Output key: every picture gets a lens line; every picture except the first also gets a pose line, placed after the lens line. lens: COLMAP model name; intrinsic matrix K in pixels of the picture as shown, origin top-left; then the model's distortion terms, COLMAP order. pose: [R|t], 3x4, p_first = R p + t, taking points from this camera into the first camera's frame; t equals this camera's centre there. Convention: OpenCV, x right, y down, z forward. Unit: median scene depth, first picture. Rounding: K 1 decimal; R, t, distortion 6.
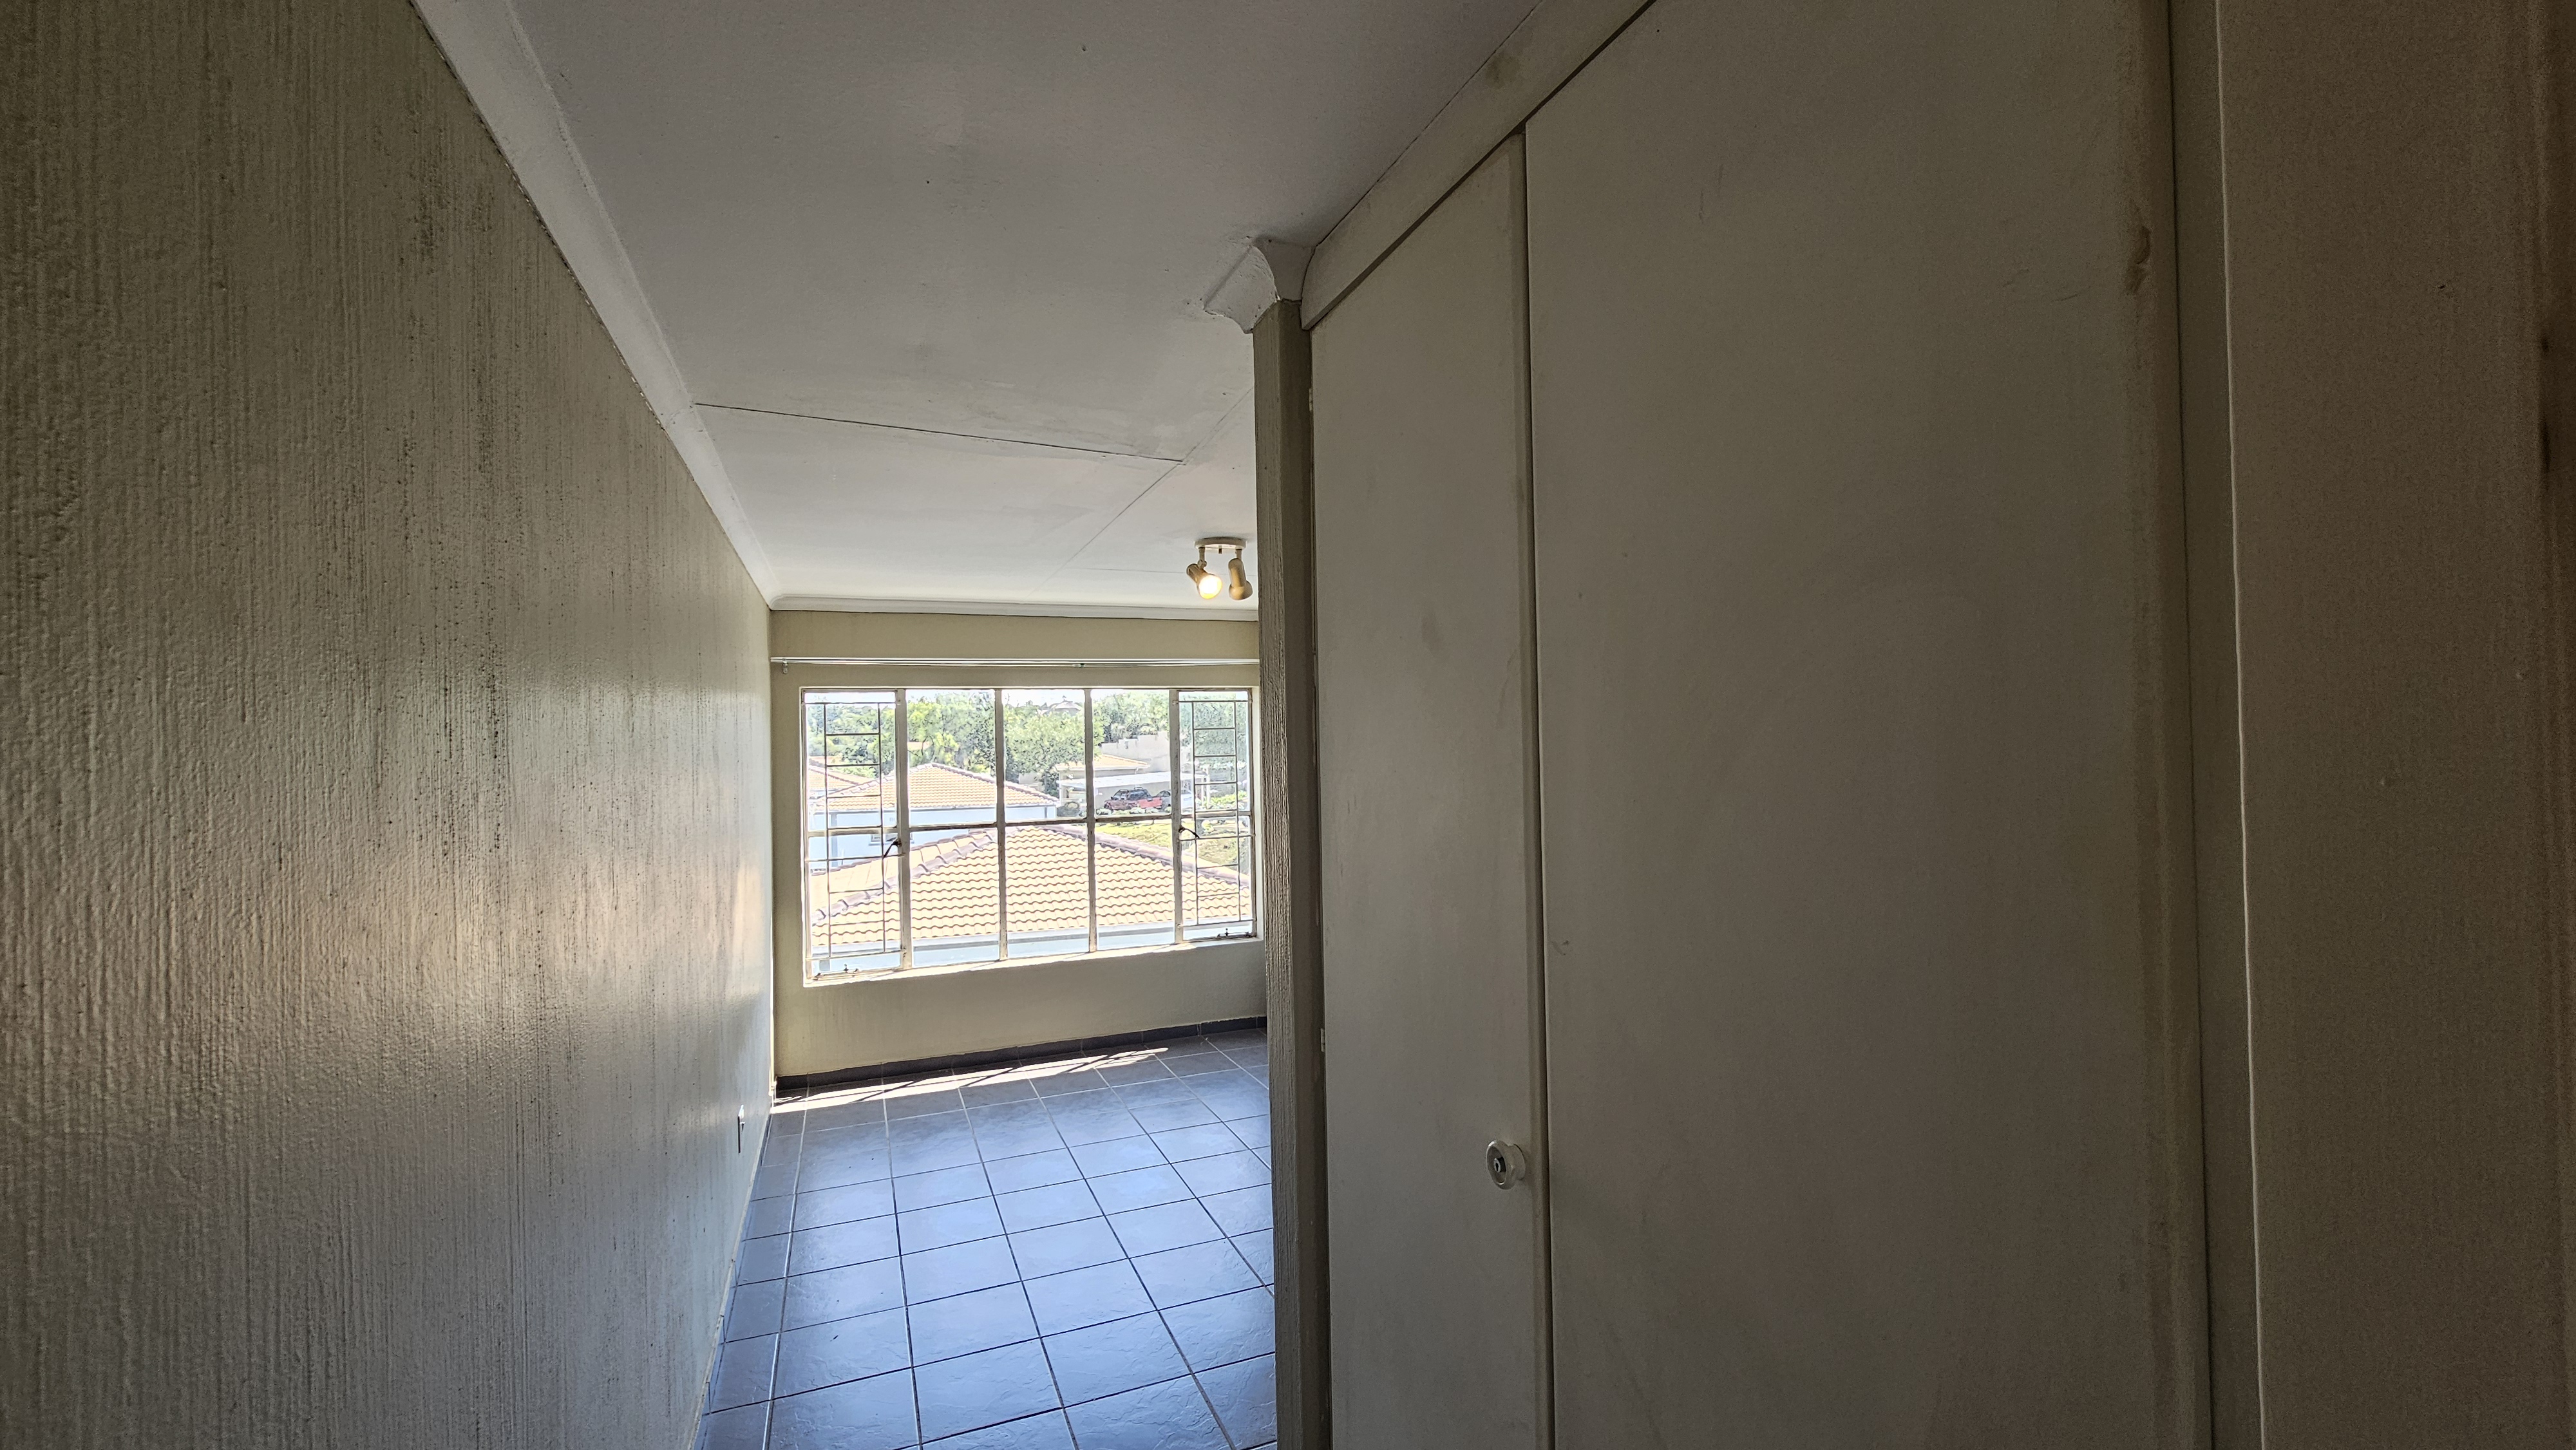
lens RADIAL K [[1048.9, 0, 1273.8], [0, 1048.9, 728.2], [0, 0, 1]] dist [-0.002692, 0.001053]
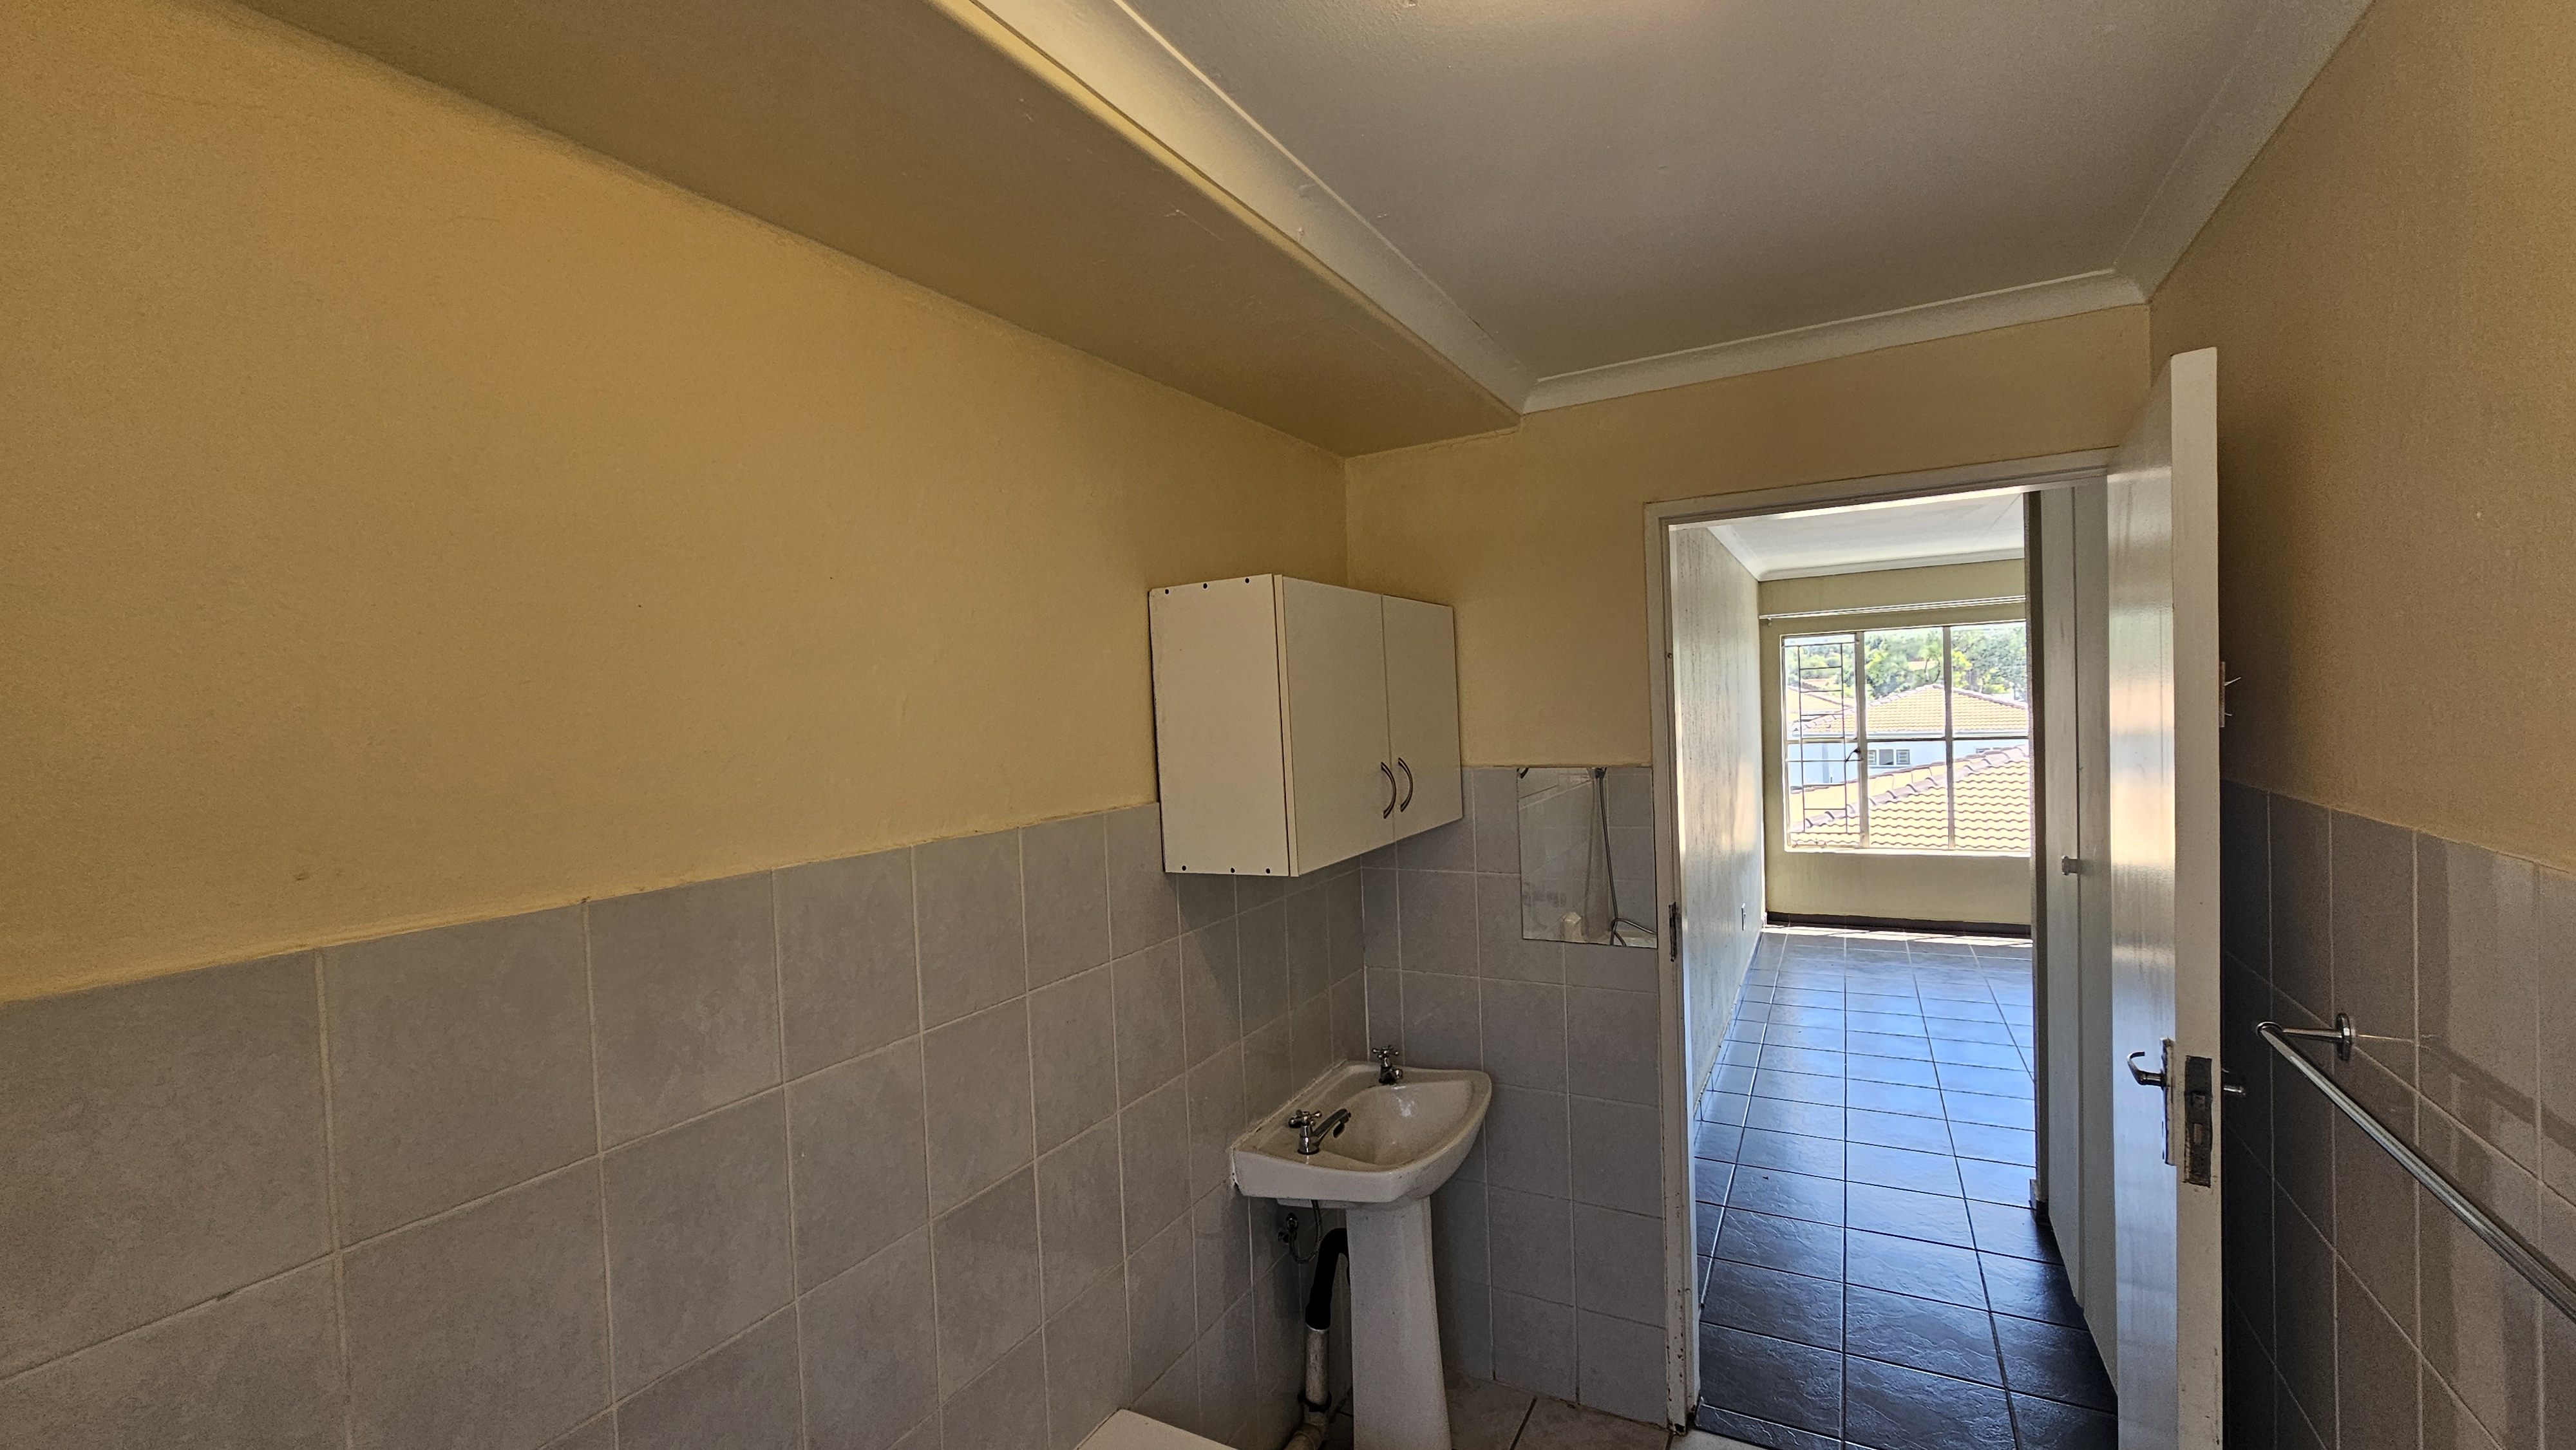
lens RADIAL K [[1048.9, 0, 1276.2], [0, 1048.9, 744.1], [0, 0, 1]] dist [-0.002692, 0.001053]
pose [[0.636622, 0.024885, -0.770775, 0.183302], [0.042890, 0.996790, 0.067606, -0.017949], [0.769983, -0.076098, 0.633511, -0.376355]]
